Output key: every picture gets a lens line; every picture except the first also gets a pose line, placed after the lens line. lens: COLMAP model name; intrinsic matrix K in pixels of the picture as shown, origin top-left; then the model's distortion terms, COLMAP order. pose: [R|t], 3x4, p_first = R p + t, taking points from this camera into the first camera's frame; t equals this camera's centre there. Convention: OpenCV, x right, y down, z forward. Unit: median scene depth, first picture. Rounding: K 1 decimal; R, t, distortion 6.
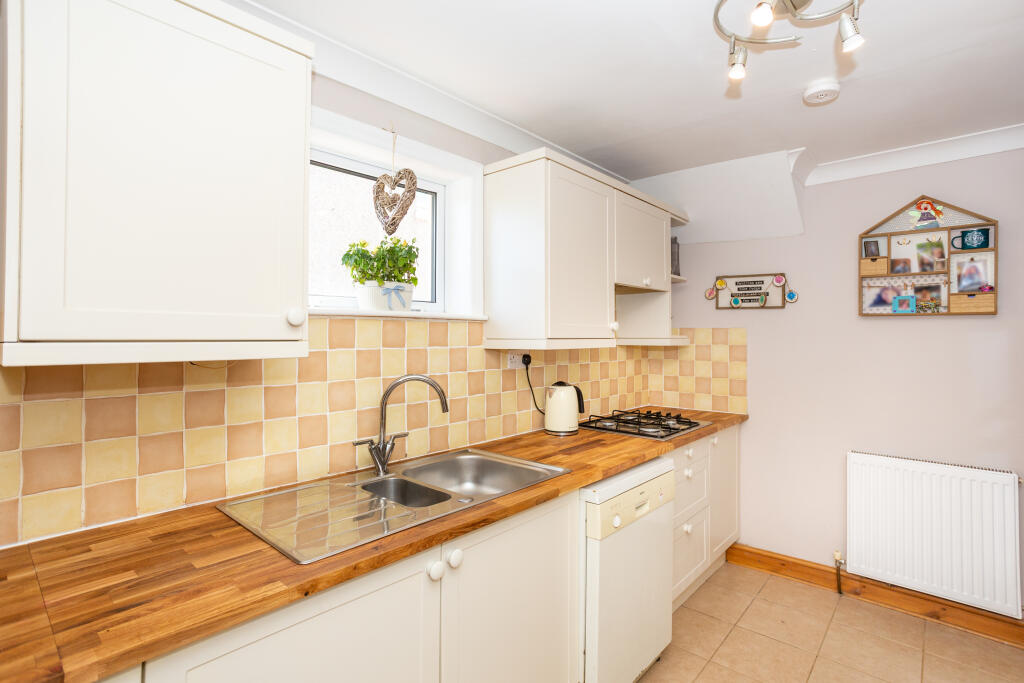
lens RADIAL K [[502.3, 0, 512.7], [0, 502.3, 335.3], [0, 0, 1]] dist [-0.025185, 0.012080]
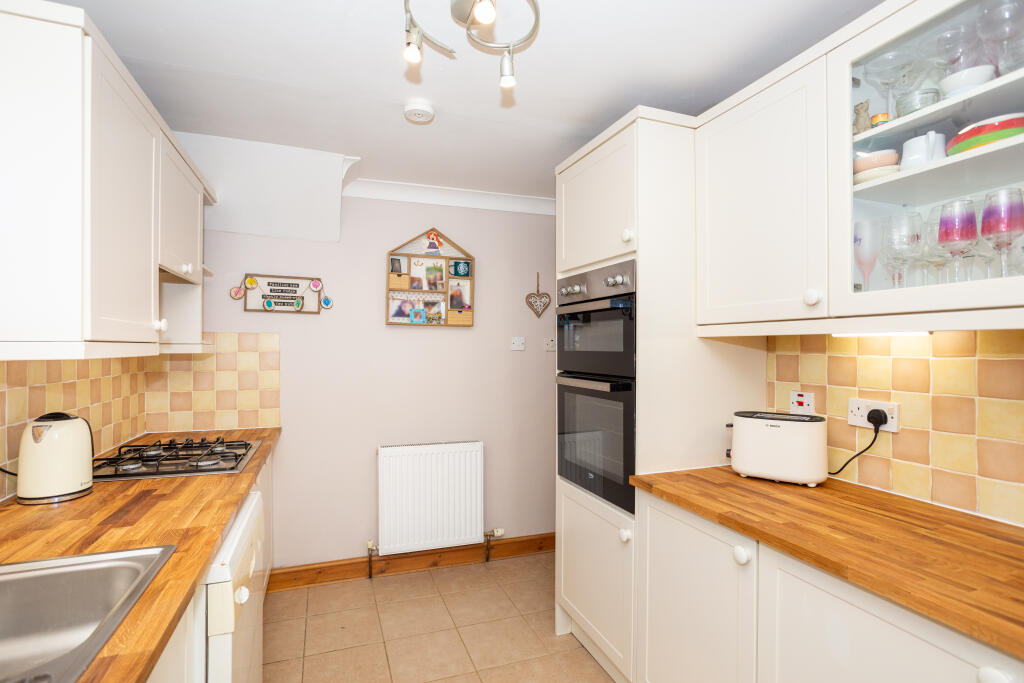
lens RADIAL K [[502.3, 0, 479.4], [0, 502.3, 350.8], [0, 0, 1]] dist [-0.025185, 0.012080]
pose [[0.488987, -0.006793, 0.872265, -0.181761], [-0.001141, 0.999964, 0.008426, 0.010968], [-0.872290, -0.005116, 0.488961, 0.259848]]
